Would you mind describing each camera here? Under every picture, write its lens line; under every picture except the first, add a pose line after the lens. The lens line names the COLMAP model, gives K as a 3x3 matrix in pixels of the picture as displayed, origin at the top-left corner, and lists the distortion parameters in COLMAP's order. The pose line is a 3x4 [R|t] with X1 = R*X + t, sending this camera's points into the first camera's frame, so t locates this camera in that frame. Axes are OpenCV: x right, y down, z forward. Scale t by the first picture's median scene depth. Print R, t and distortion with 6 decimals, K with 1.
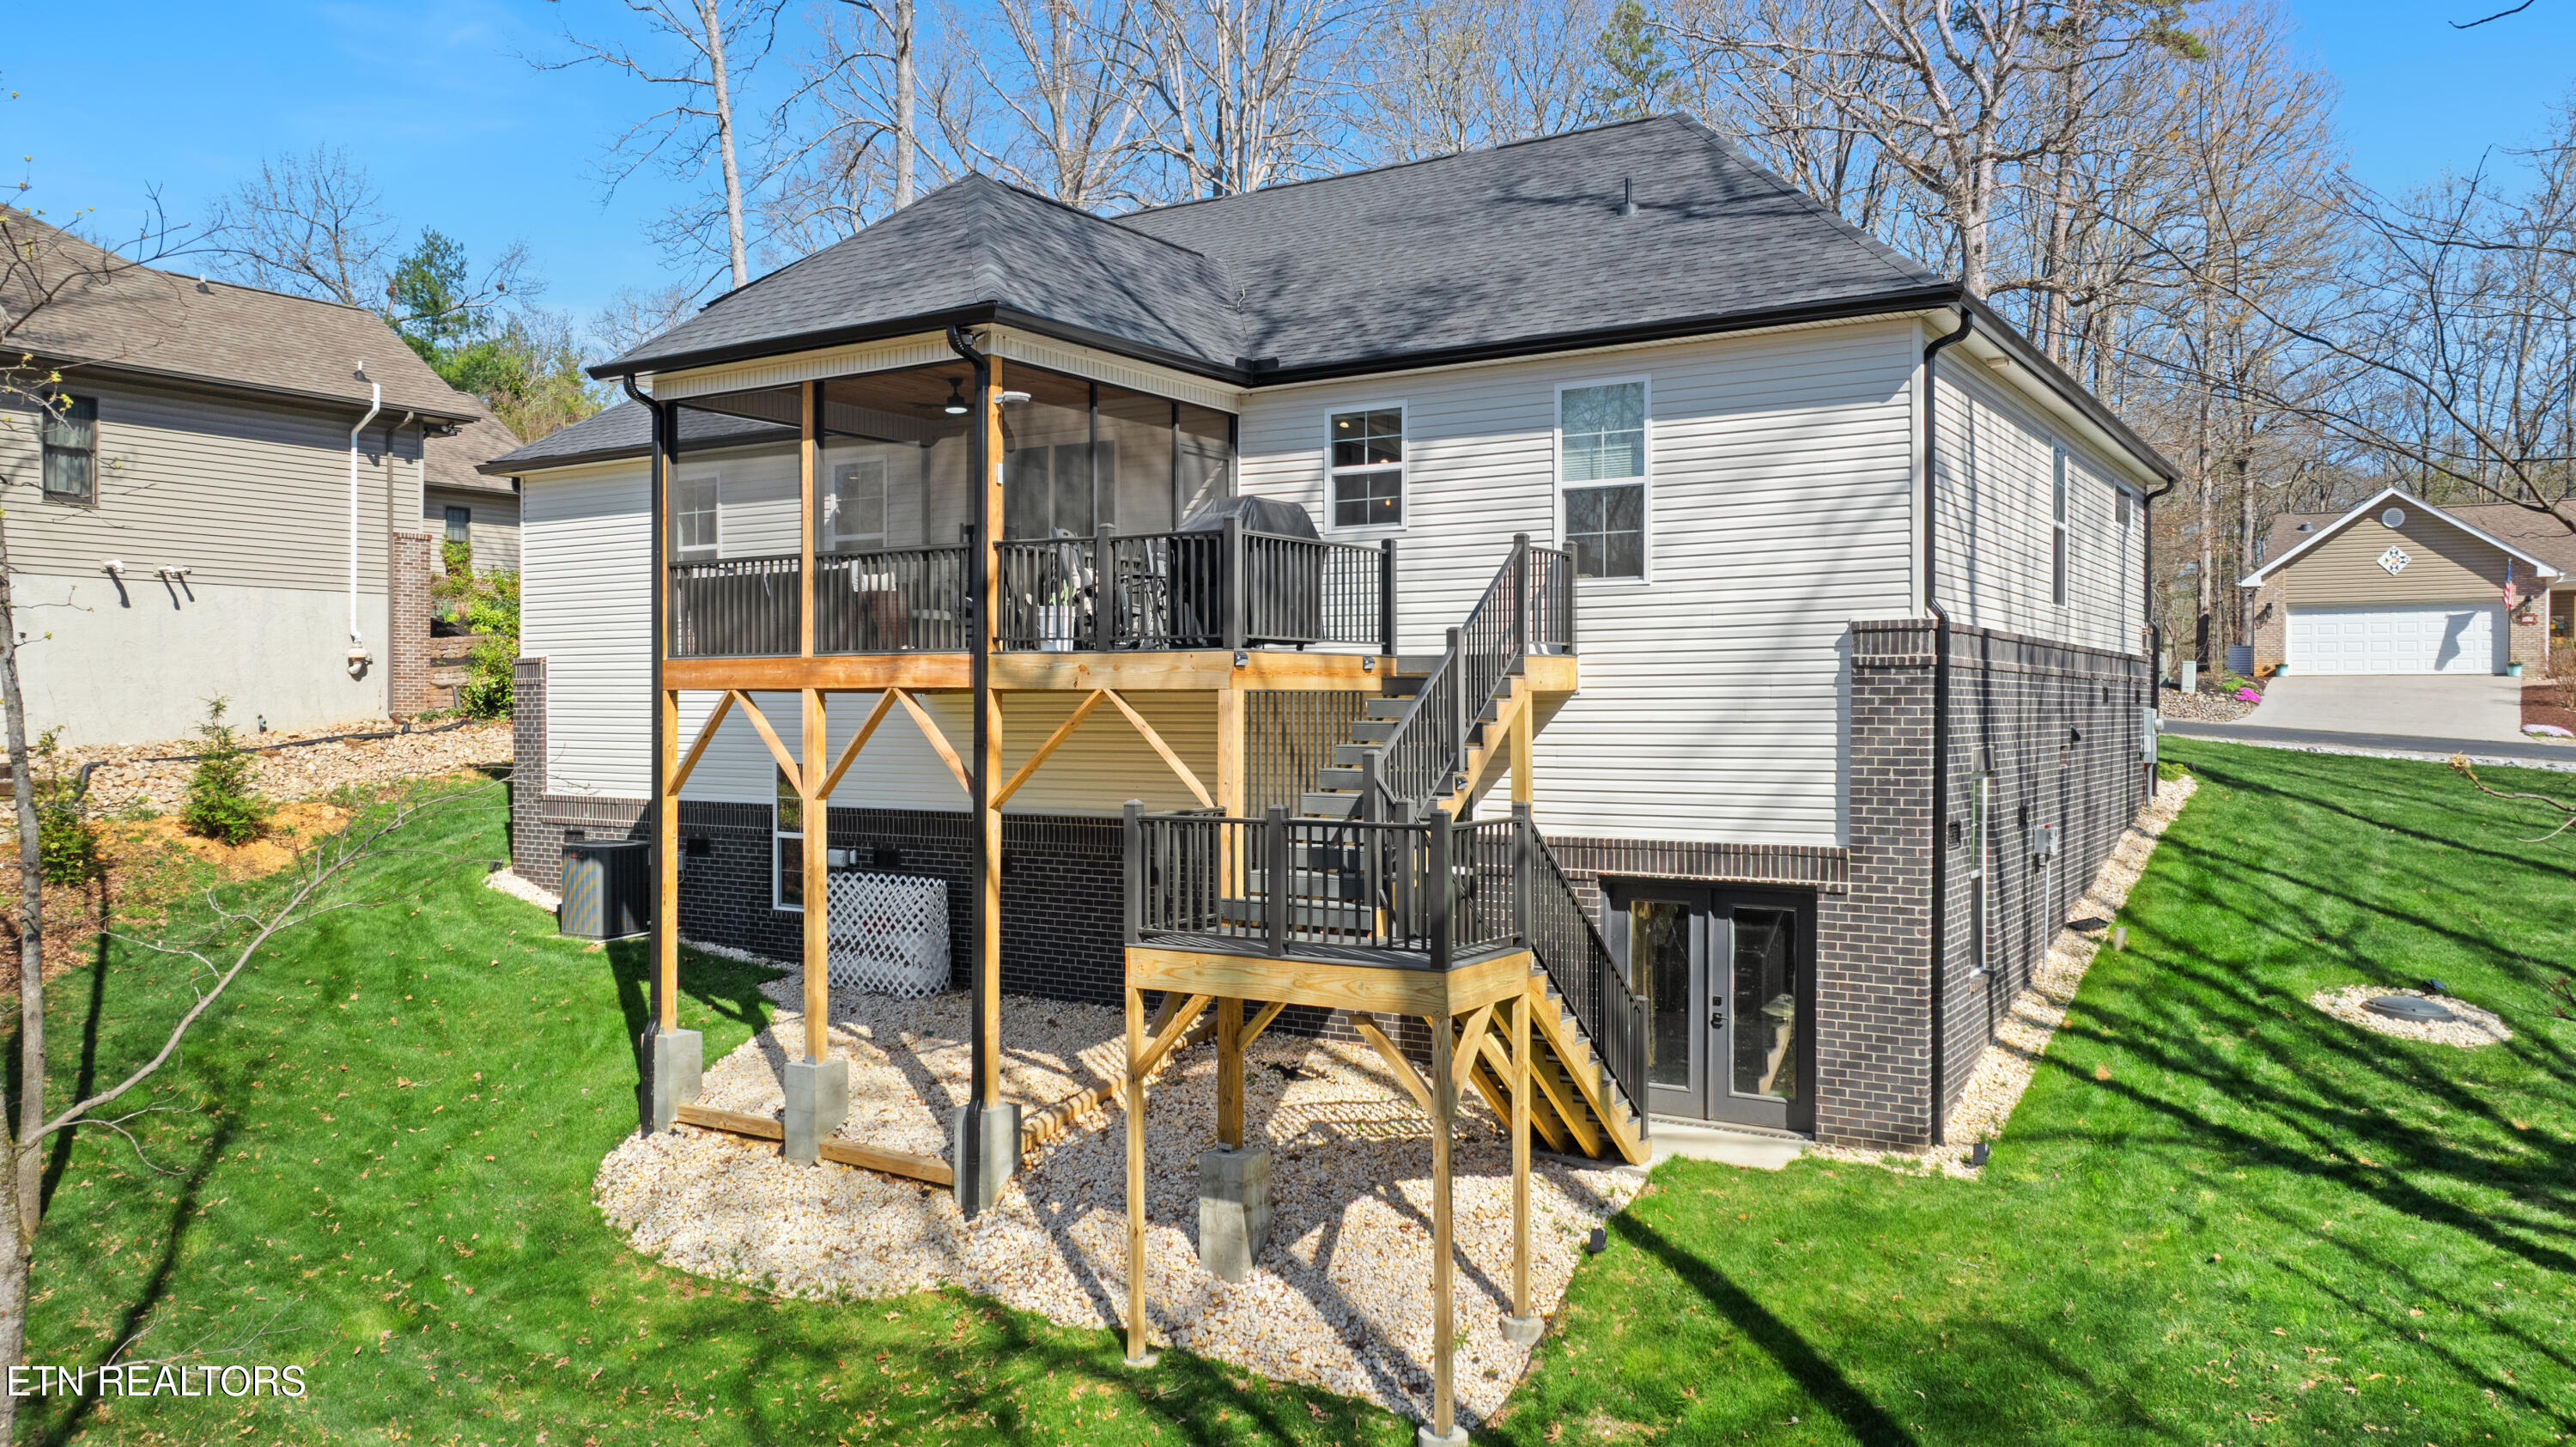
lens RADIAL K [[1828.5, 0, 1289.1], [0, 1828.5, 711.2], [0, 0, 1]] dist [-0.006437, 0.004034]
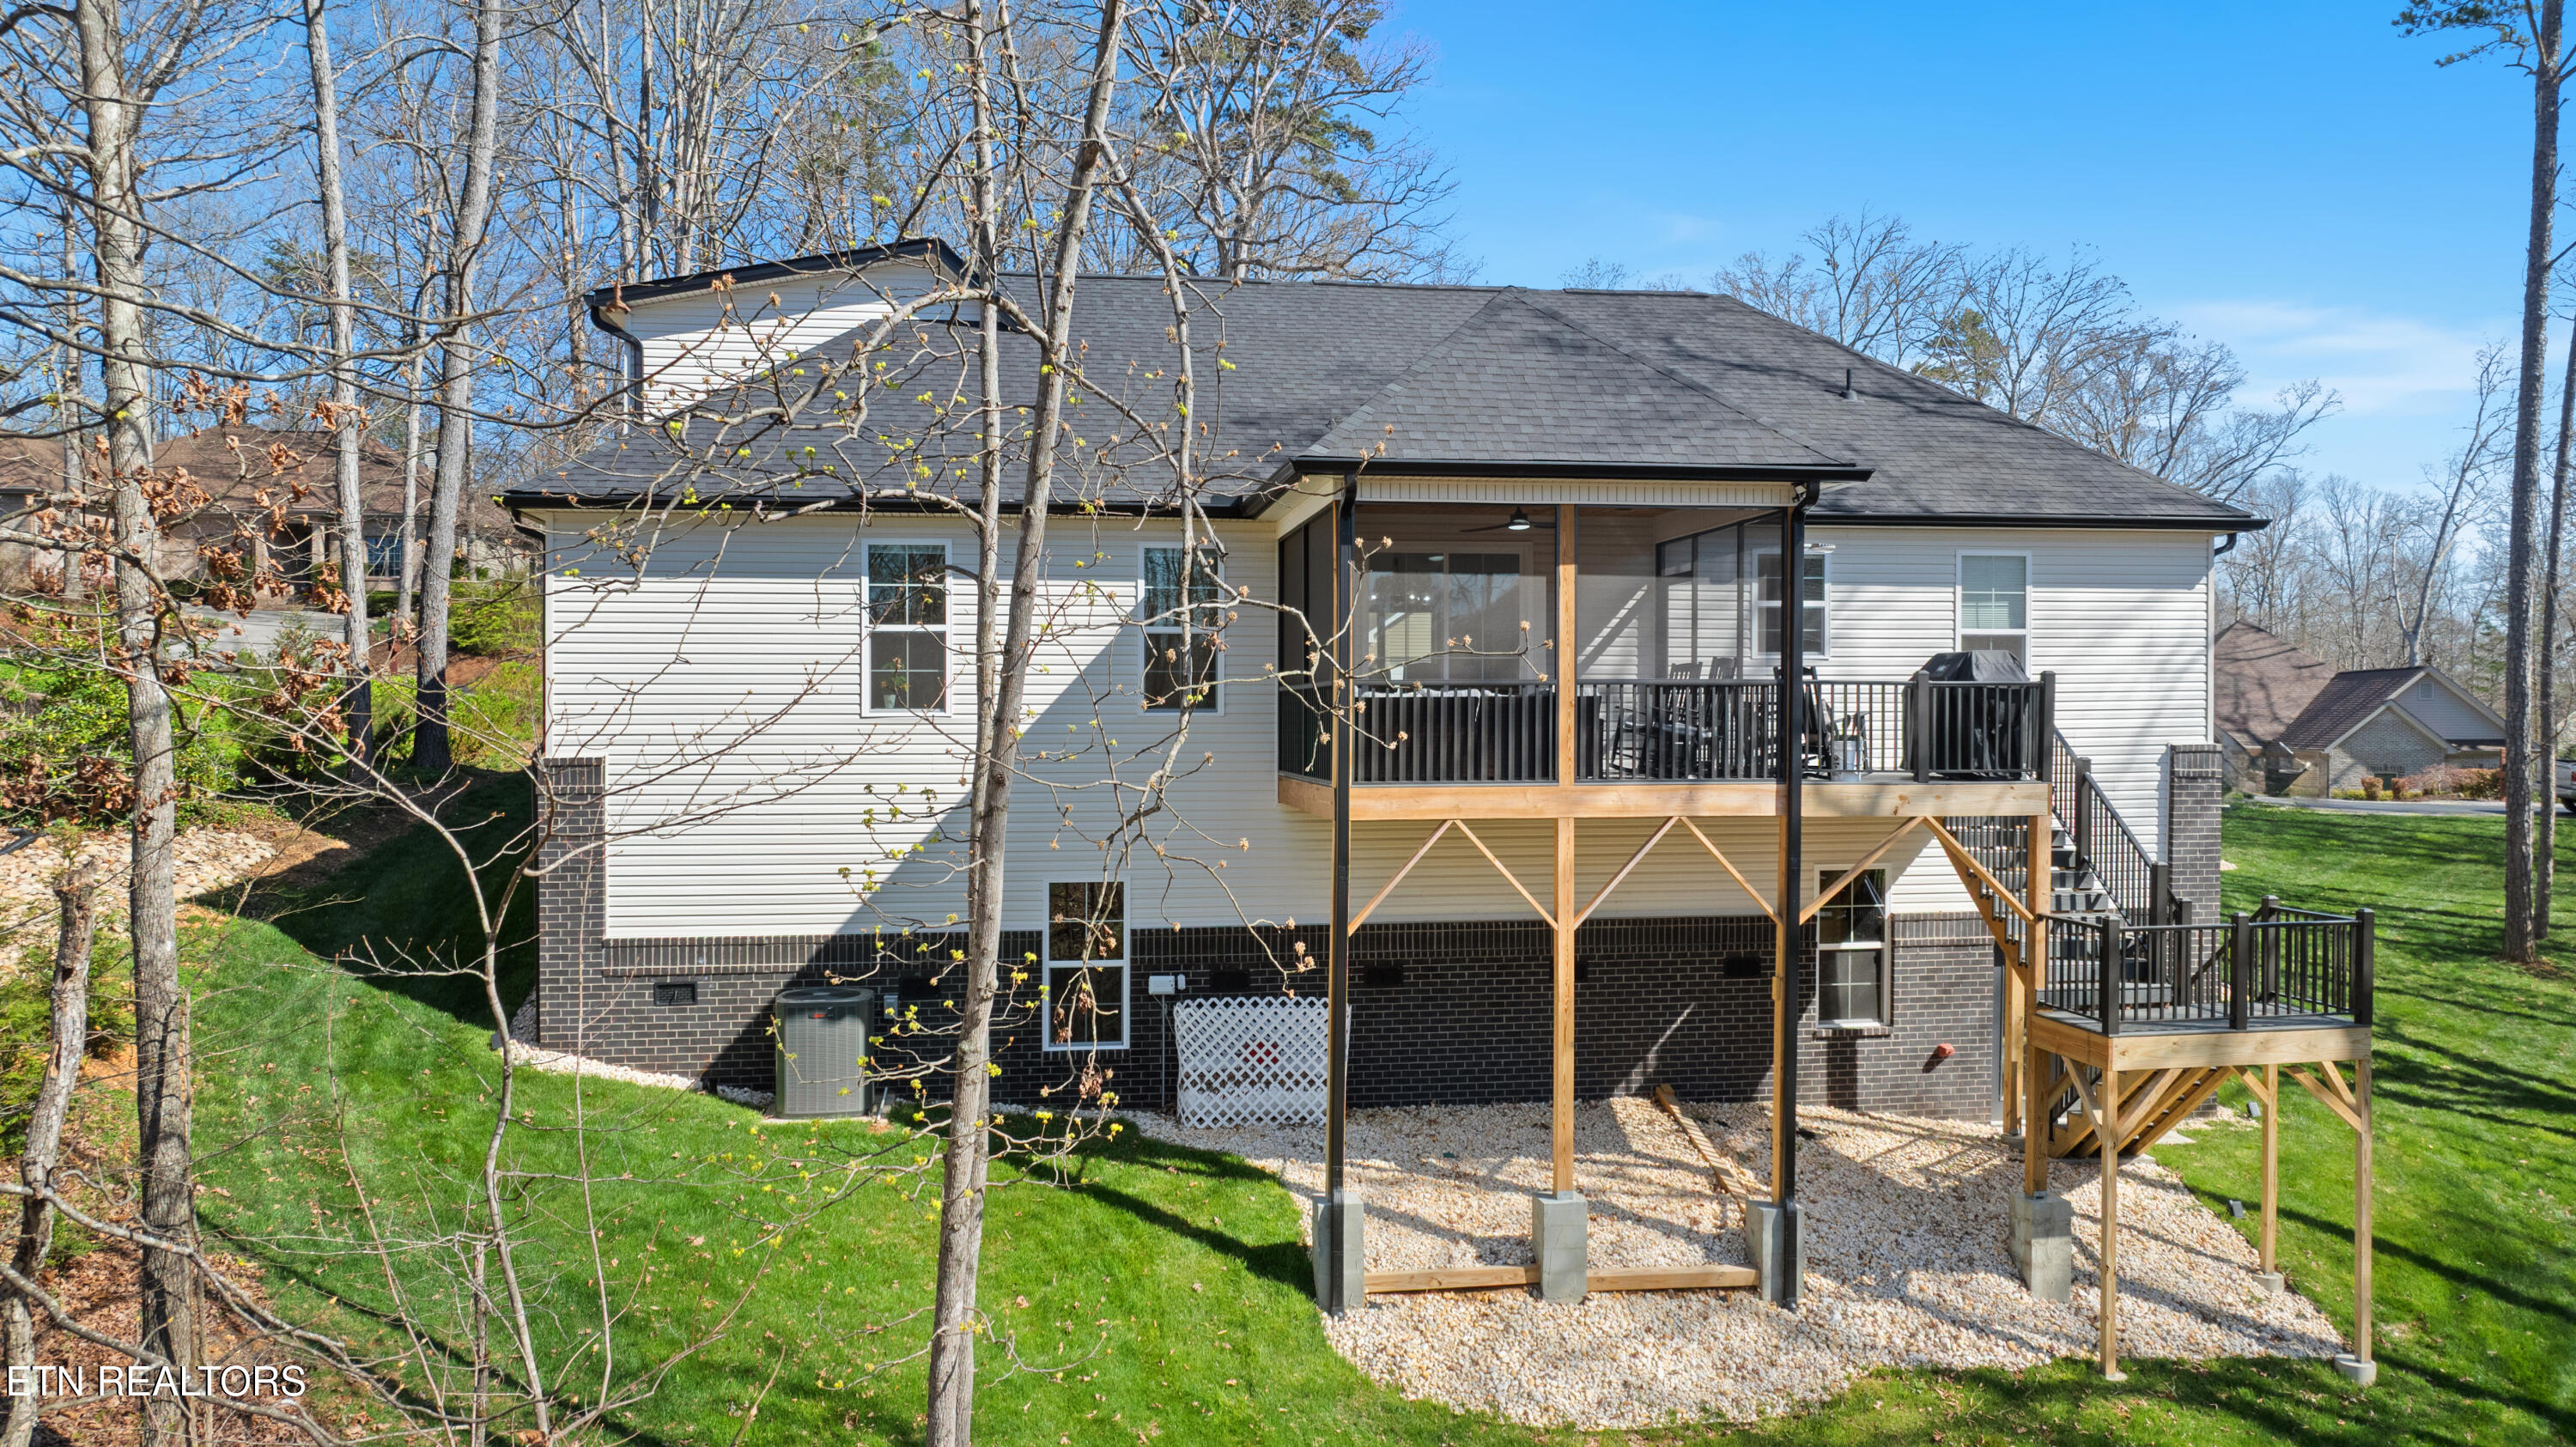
lens RADIAL K [[1828.5, 0, 1281.1], [0, 1828.5, 734.7], [0, 0, 1]] dist [-0.006437, 0.004034]
pose [[0.749847, -0.012364, 0.661496, -1.060502], [0.004116, 0.999893, 0.014023, -0.074030], [-0.661599, -0.007793, 0.749818, 0.377556]]
